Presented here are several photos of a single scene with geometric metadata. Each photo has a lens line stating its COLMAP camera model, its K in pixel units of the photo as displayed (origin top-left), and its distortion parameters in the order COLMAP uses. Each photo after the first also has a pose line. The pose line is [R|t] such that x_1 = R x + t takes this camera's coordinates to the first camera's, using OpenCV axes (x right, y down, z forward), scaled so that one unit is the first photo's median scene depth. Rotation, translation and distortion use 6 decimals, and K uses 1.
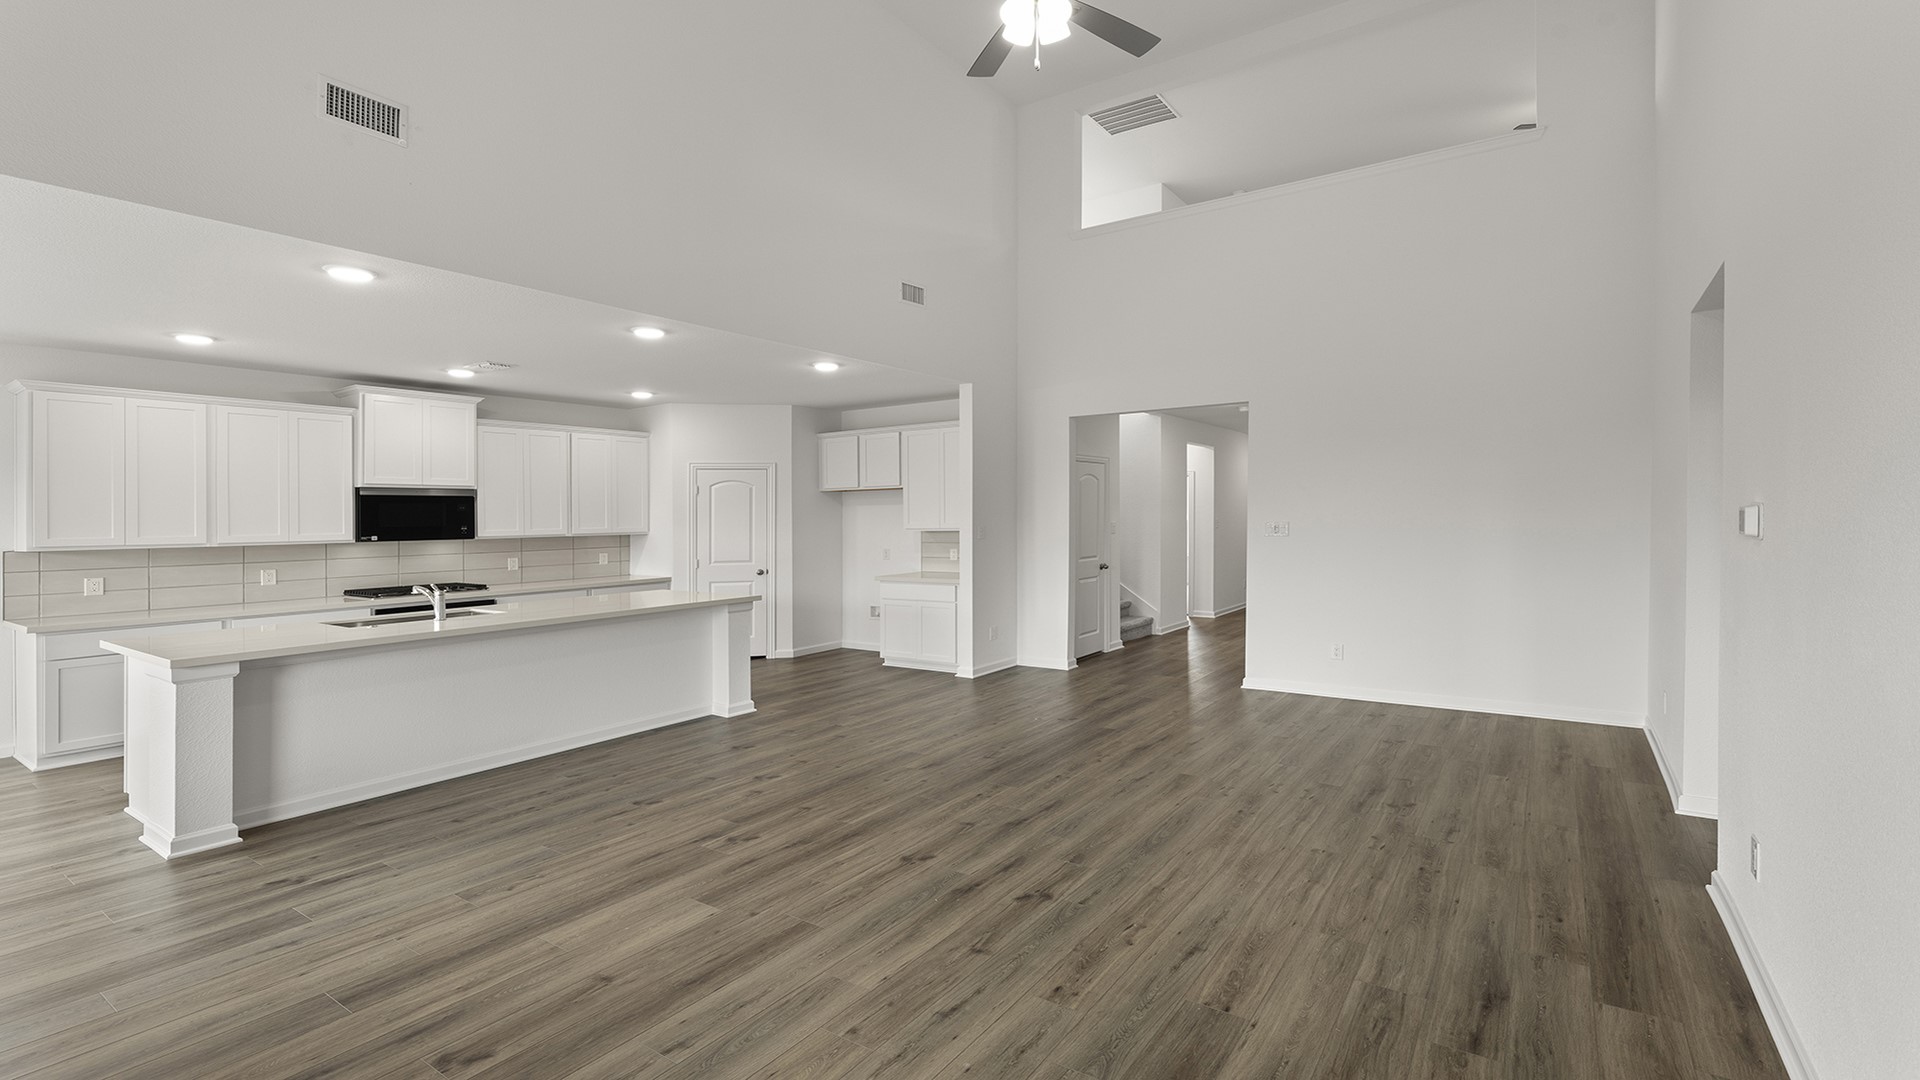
lens RADIAL K [[848.5, 0, 986.1], [0, 848.5, 500.1], [0, 0, 1]] dist [0.009326, -0.000327]
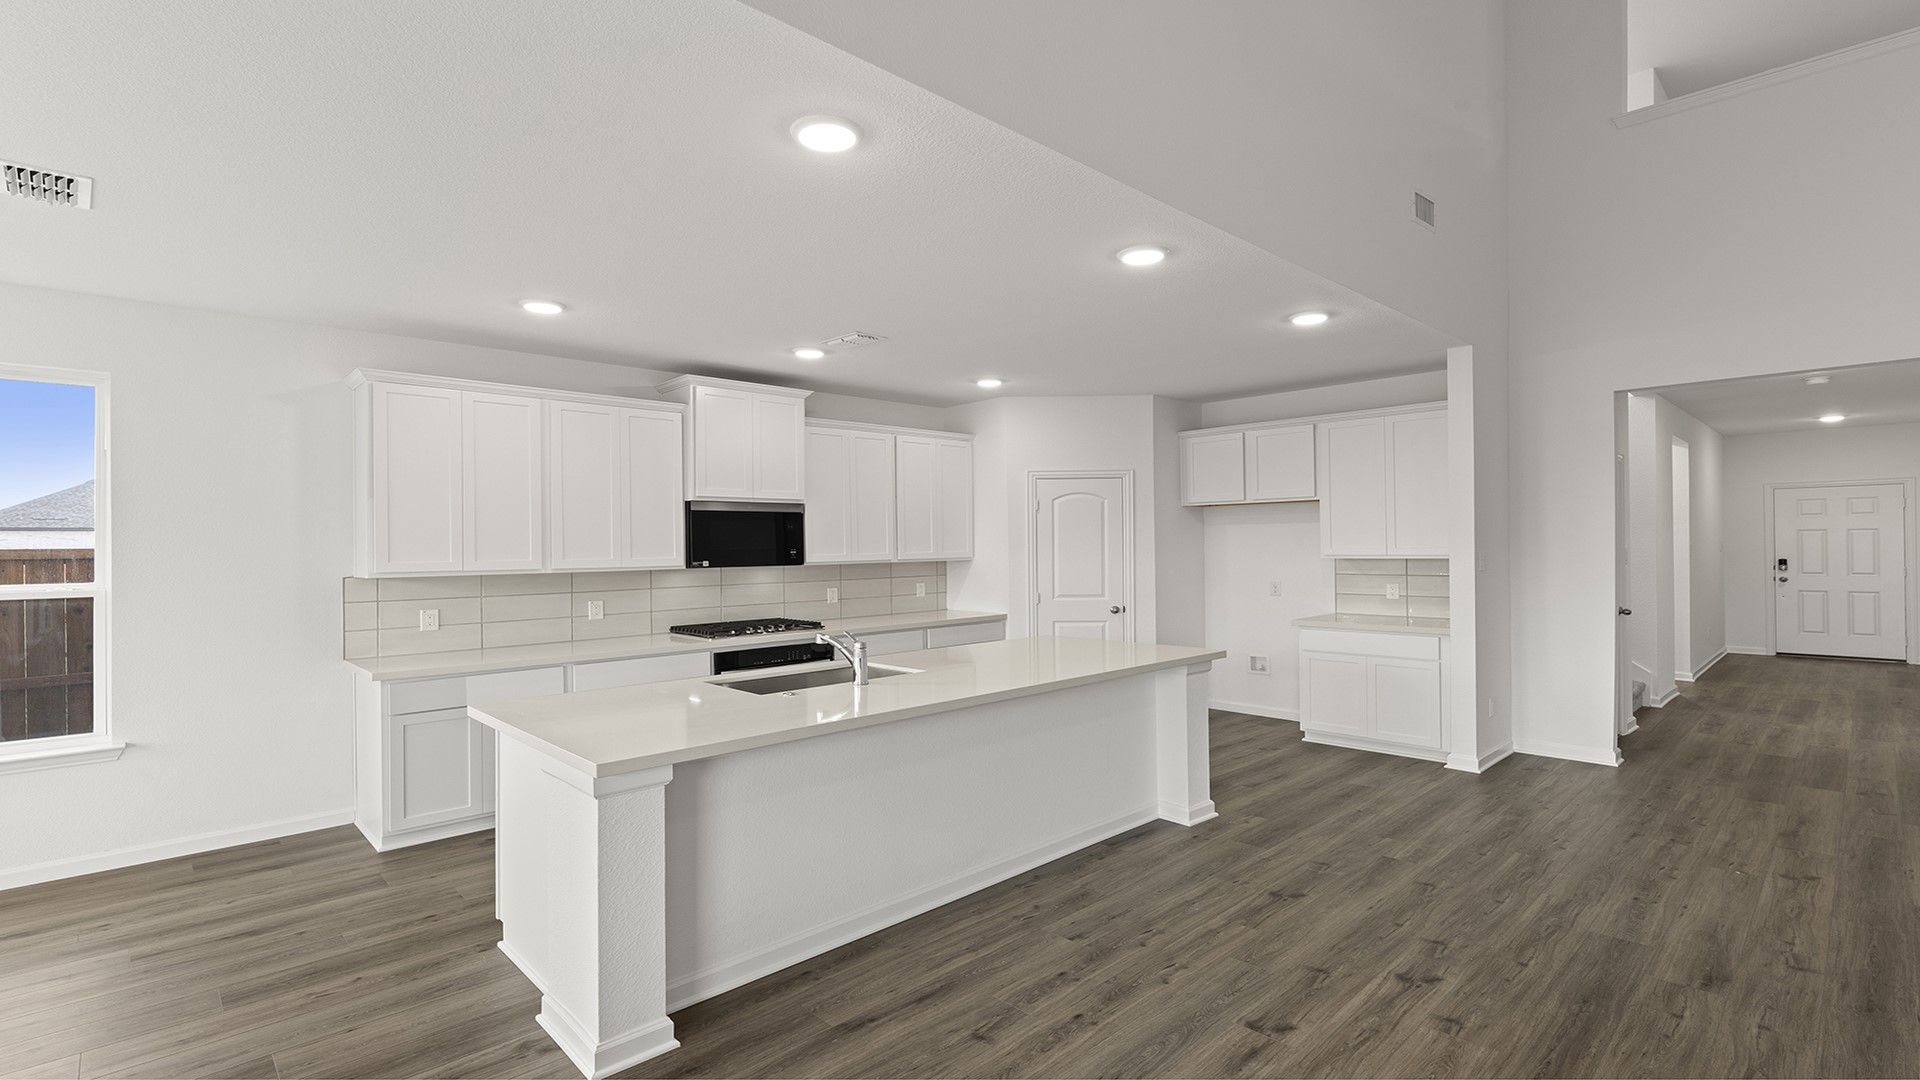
lens RADIAL K [[870.1, 0, 957.0], [0, 870.1, 528.0], [0, 0, 1]] dist [0.003963, 0.001756]
pose [[0.977122, -0.002155, -0.212667, -0.312311], [0.002999, 0.999989, 0.003646, 0.008356], [0.212657, -0.004200, 0.977118, 0.244147]]
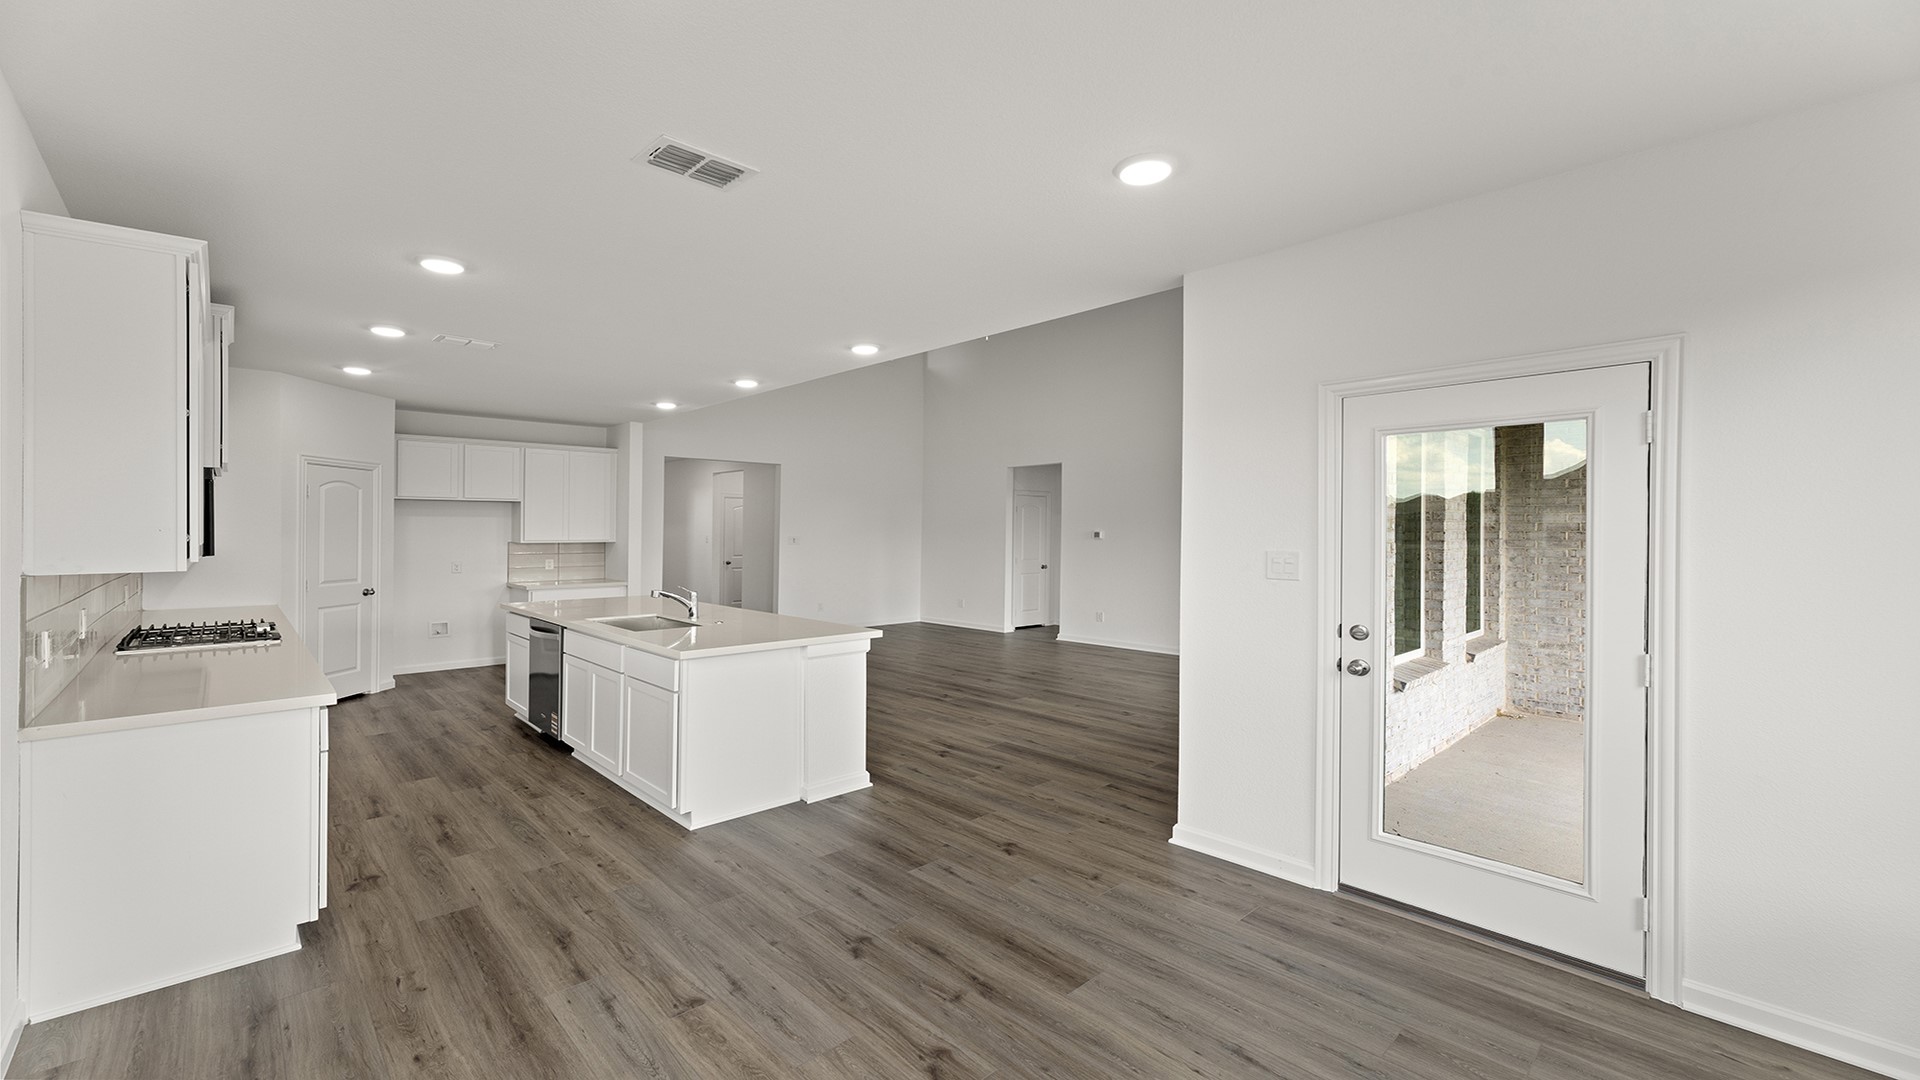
lens RADIAL K [[774.2, 0, 914.6], [0, 774.2, 533.8], [0, 0, 1]] dist [0.001983, -0.000676]
pose [[0.250121, 0.005841, 0.968197, -1.154659], [-0.018205, 0.999833, -0.001329, 0.021703], [-0.968043, -0.017294, 0.250186, 0.362207]]
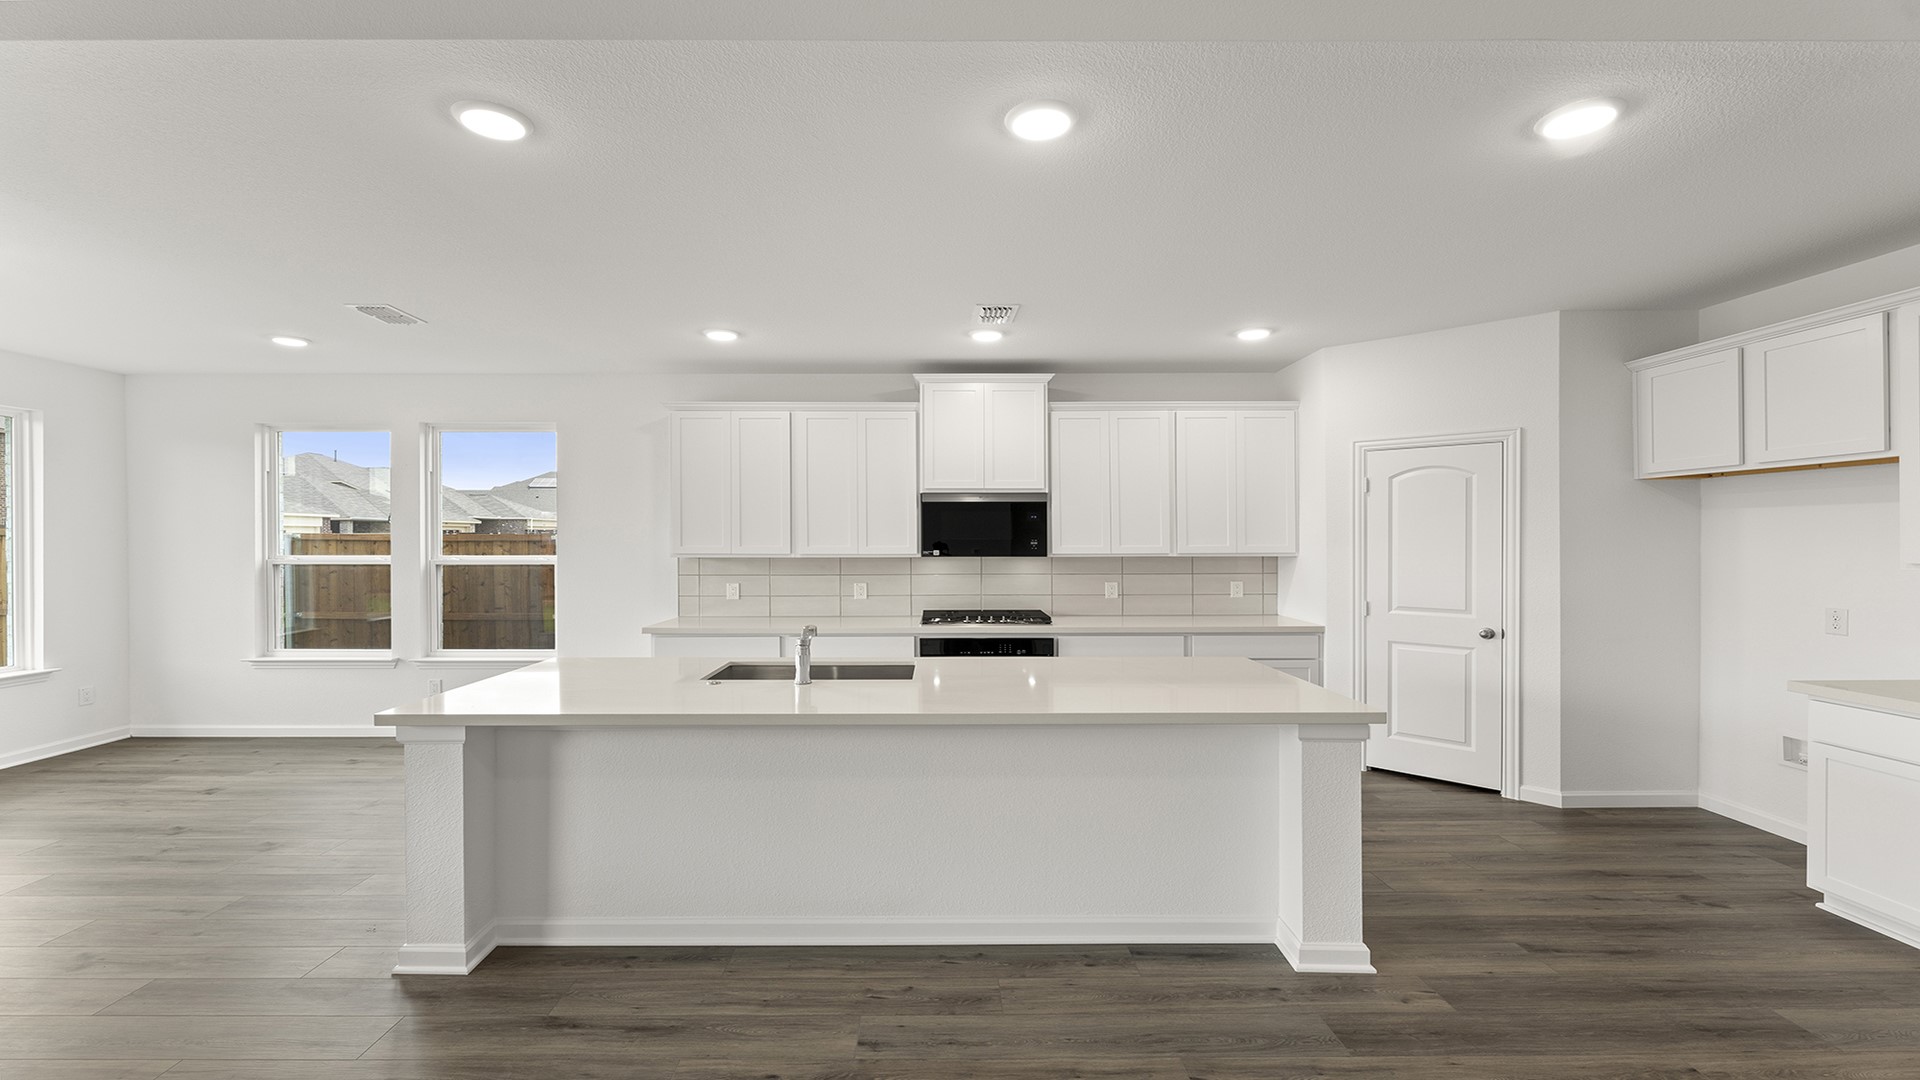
lens RADIAL K [[801.6, 0, 938.2], [0, 801.6, 546.2], [0, 0, 1]] dist [0.000192, -0.000808]
pose [[0.565179, 0.020270, -0.824719, -0.058880], [0.009704, 0.999466, 0.031215, 0.013389], [0.824911, -0.025645, 0.564681, 0.560722]]
